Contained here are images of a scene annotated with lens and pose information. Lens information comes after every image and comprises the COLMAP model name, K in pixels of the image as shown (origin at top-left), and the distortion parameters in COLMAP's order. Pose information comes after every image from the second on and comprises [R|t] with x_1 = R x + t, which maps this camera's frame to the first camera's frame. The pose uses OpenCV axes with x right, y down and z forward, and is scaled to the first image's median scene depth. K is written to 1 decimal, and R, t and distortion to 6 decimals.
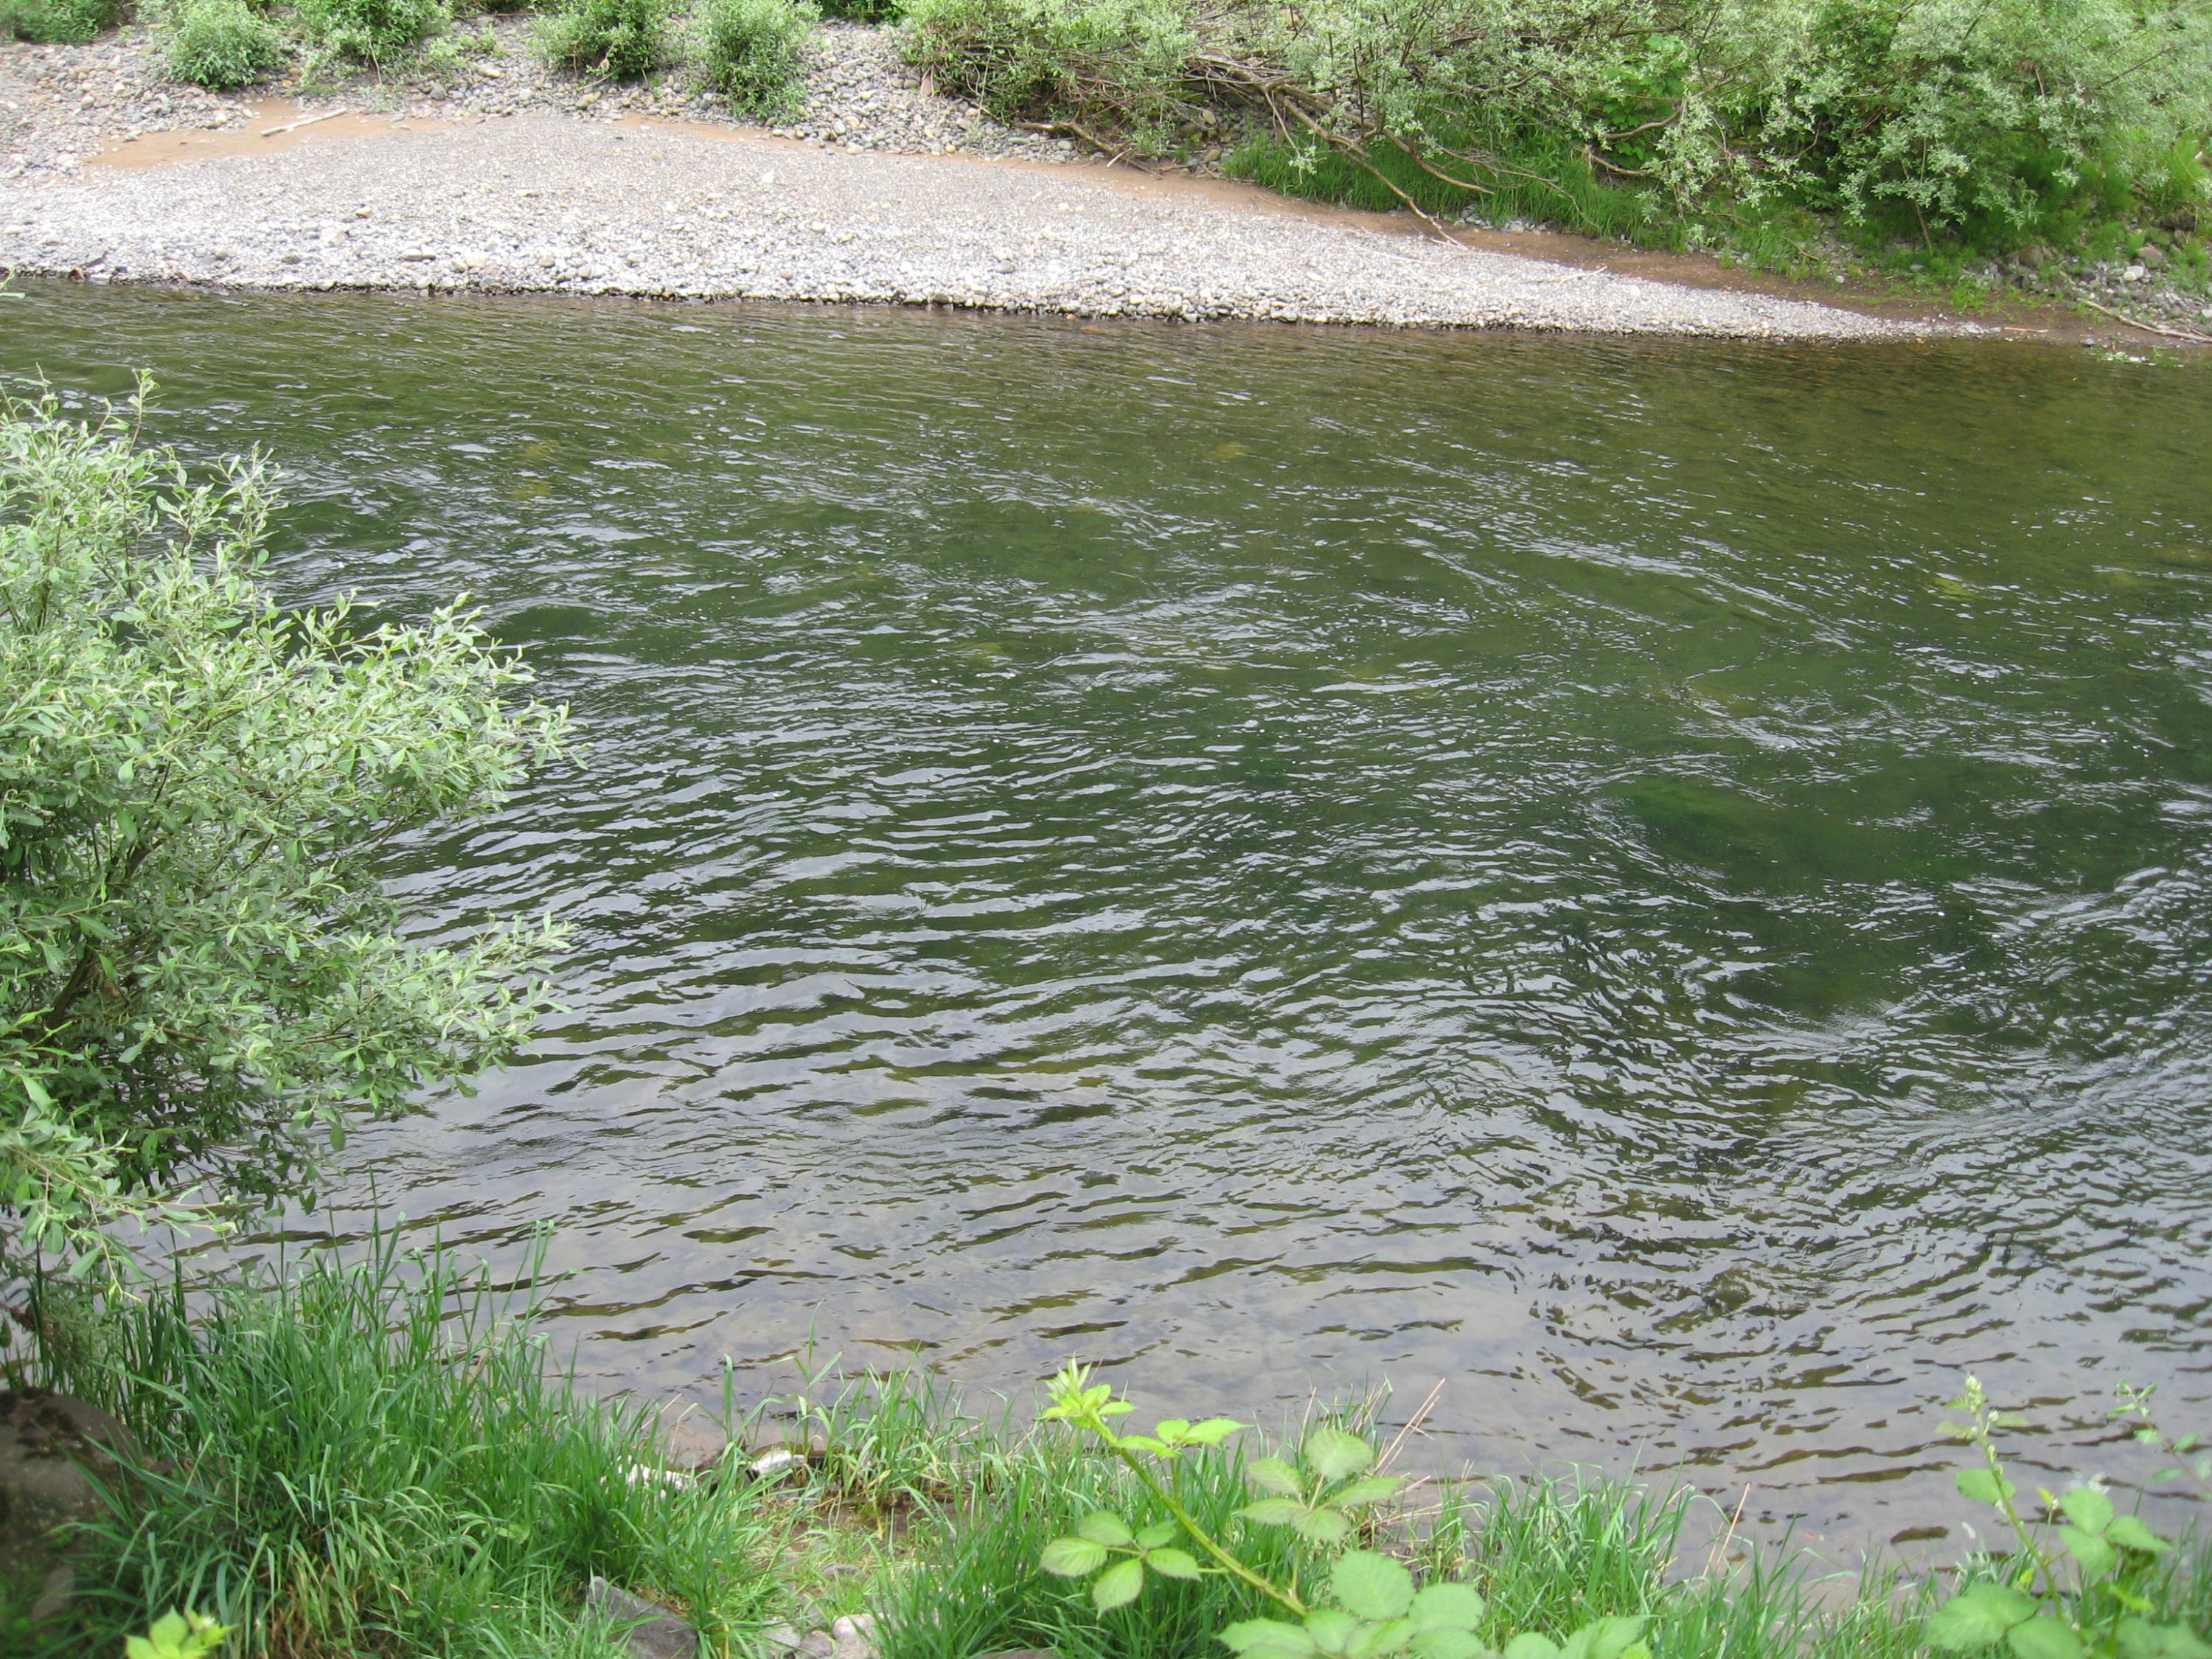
lens RADIAL K [[2318.2, 0, 1106.0], [0, 2318.2, 829.5], [0, 0, 1]] dist [-0.139106, 0.082742]
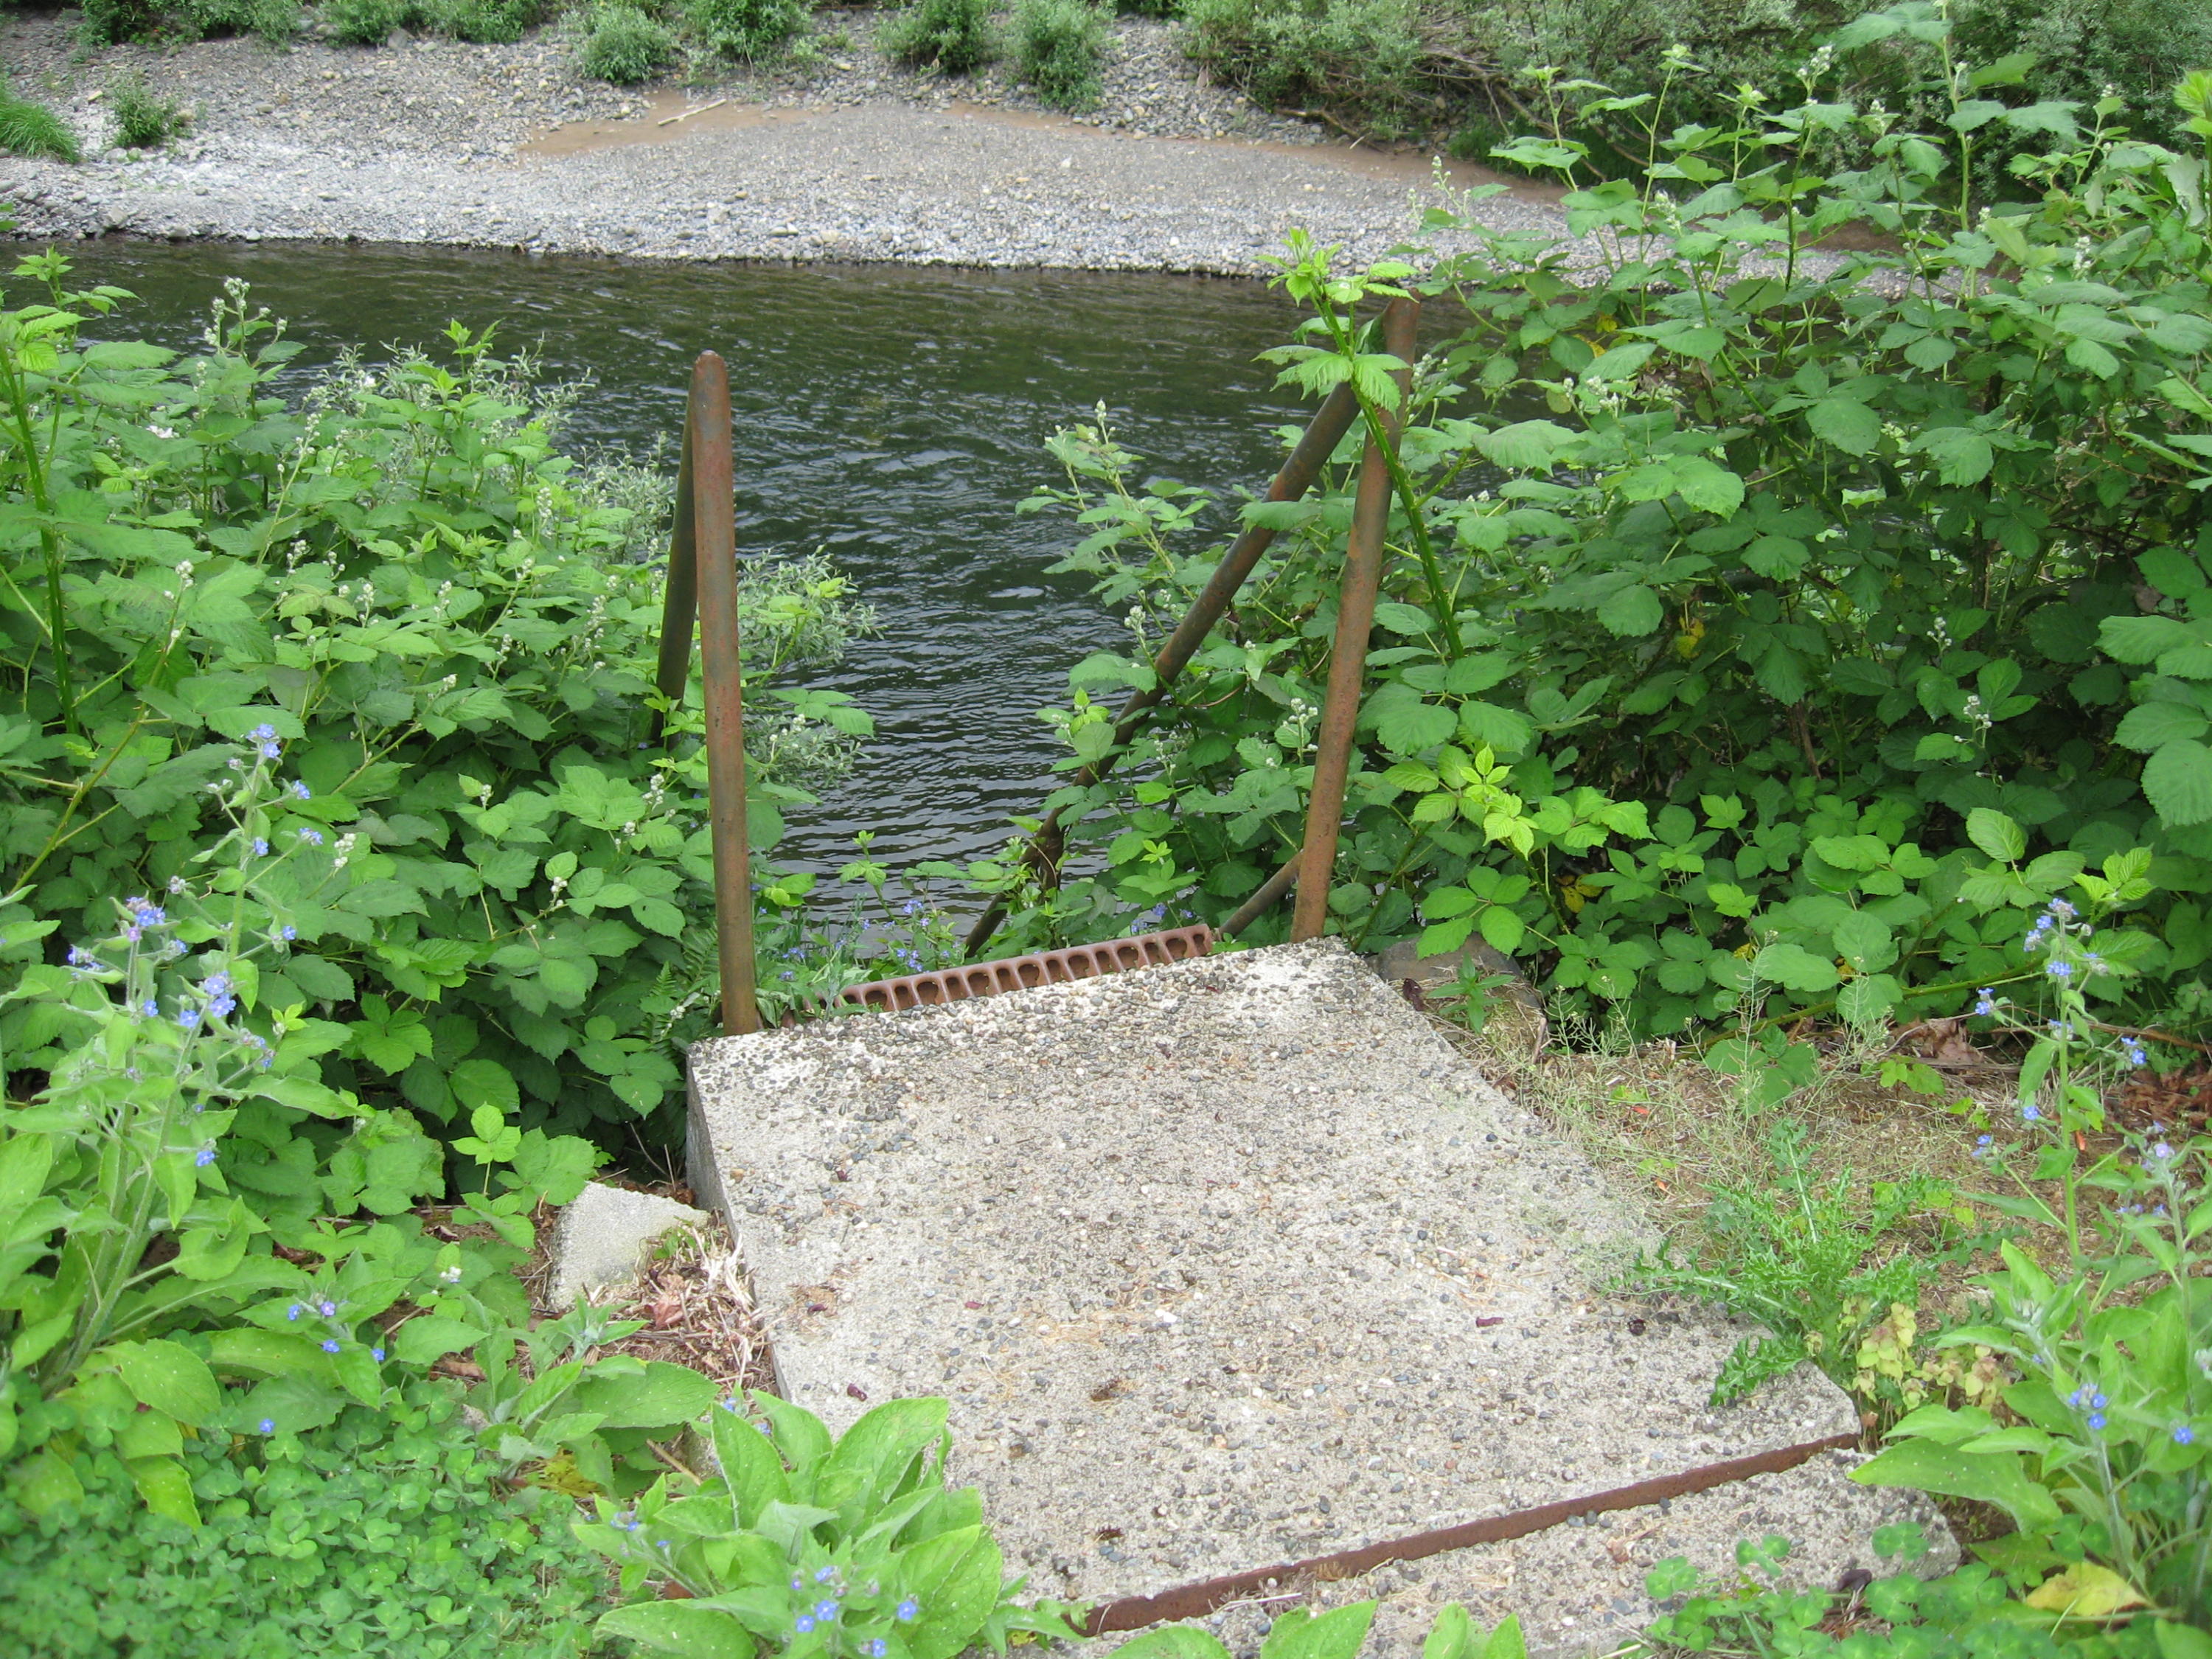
lens RADIAL K [[2318.2, 0, 1106.0], [0, 2318.2, 829.5], [0, 0, 1]] dist [-0.139106, 0.082742]
pose [[0.989040, 0.028135, -0.144940, 0.056622], [-0.021086, 0.998530, 0.049940, 0.007468], [0.146131, -0.046337, 0.988179, -0.207469]]
